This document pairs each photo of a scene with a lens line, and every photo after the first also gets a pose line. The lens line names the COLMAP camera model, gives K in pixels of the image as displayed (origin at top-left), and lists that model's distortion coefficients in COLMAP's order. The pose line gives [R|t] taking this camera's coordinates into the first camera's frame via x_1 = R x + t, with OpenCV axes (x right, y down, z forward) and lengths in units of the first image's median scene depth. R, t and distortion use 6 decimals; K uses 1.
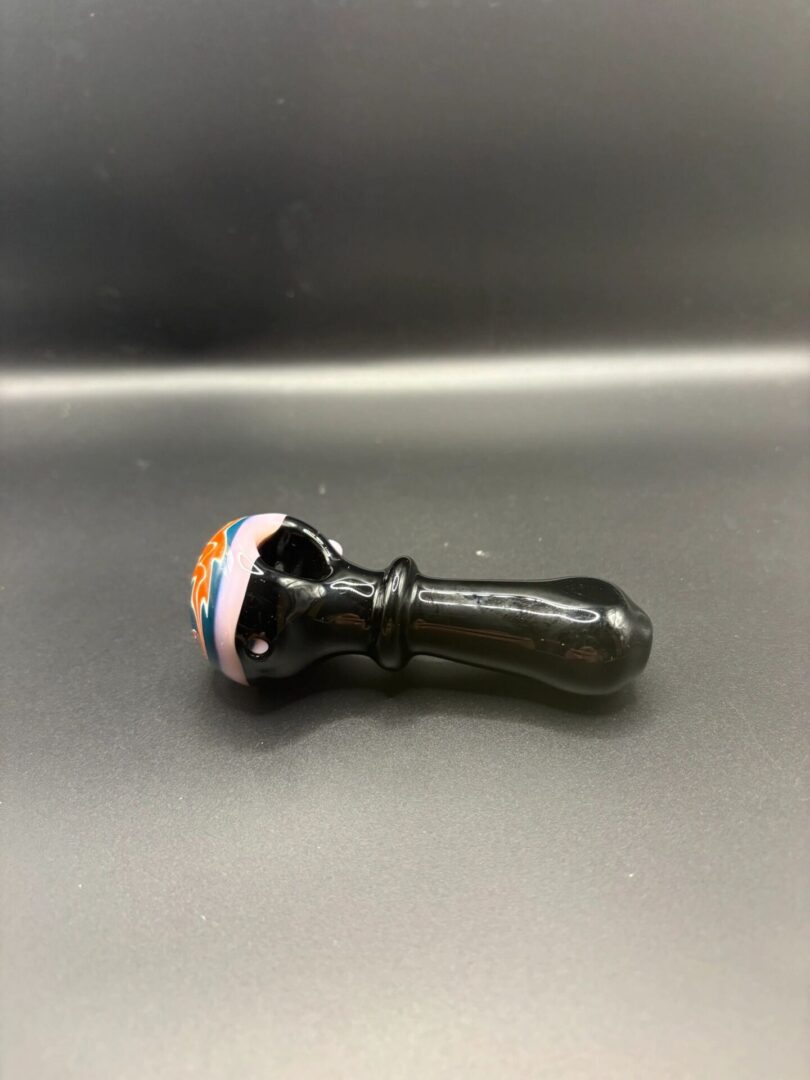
lens RADIAL K [[832.0, 0, 407.2], [0, 832.0, 546.0], [0, 0, 1]] dist [-0.027944, 0.008818]
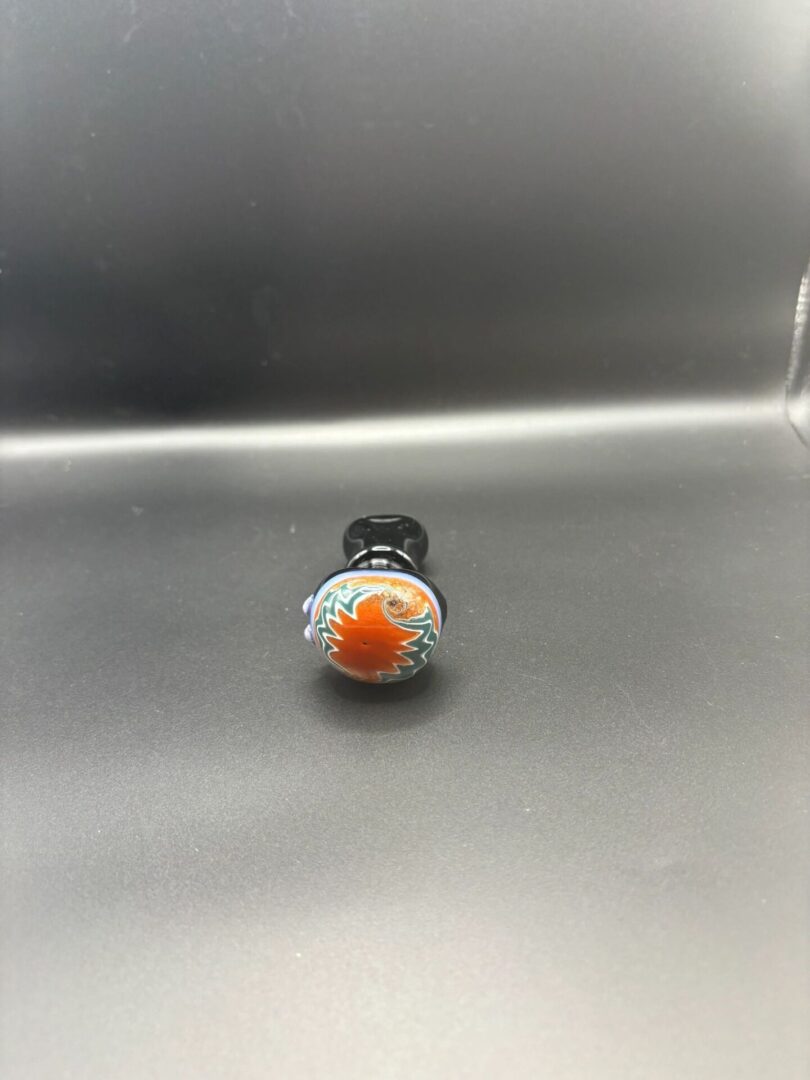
lens RADIAL K [[832.0, 0, 405.7], [0, 832.0, 540.4], [0, 0, 1]] dist [-0.027944, 0.008818]
pose [[0.999554, -0.020723, 0.021479, 0.048317], [0.022163, 0.997363, -0.069108, 0.050402], [-0.019990, 0.069553, 0.997378, -0.255837]]
